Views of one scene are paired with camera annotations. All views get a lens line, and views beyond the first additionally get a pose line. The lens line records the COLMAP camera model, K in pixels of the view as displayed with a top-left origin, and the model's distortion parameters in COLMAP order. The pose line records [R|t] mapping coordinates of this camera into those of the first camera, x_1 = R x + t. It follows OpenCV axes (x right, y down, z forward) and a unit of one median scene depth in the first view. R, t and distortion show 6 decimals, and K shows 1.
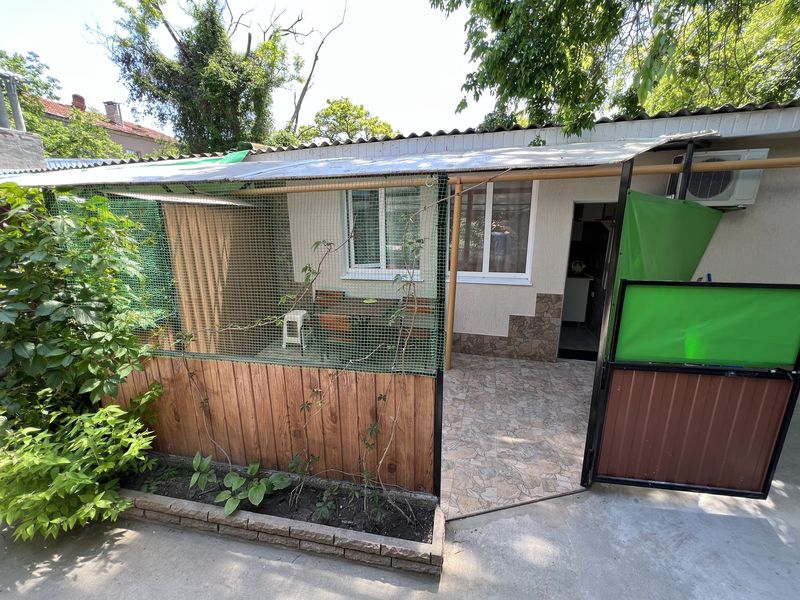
lens RADIAL K [[320.4, 0, 399.1], [0, 320.4, 298.8], [0, 0, 1]] dist [-0.001716, 0.000092]
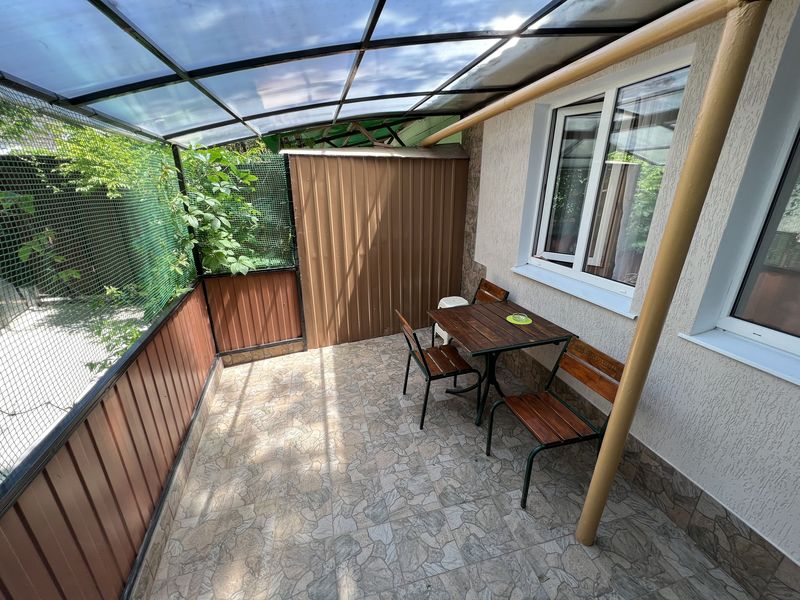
lens RADIAL K [[320.4, 0, 399.1], [0, 320.4, 298.8], [0, 0, 1]] dist [-0.001716, 0.000092]
pose [[0.470341, 0.294885, -0.831758, 0.305138], [-0.211607, 0.952708, 0.218106, -0.120167], [0.856739, 0.073422, 0.510498, 0.600720]]
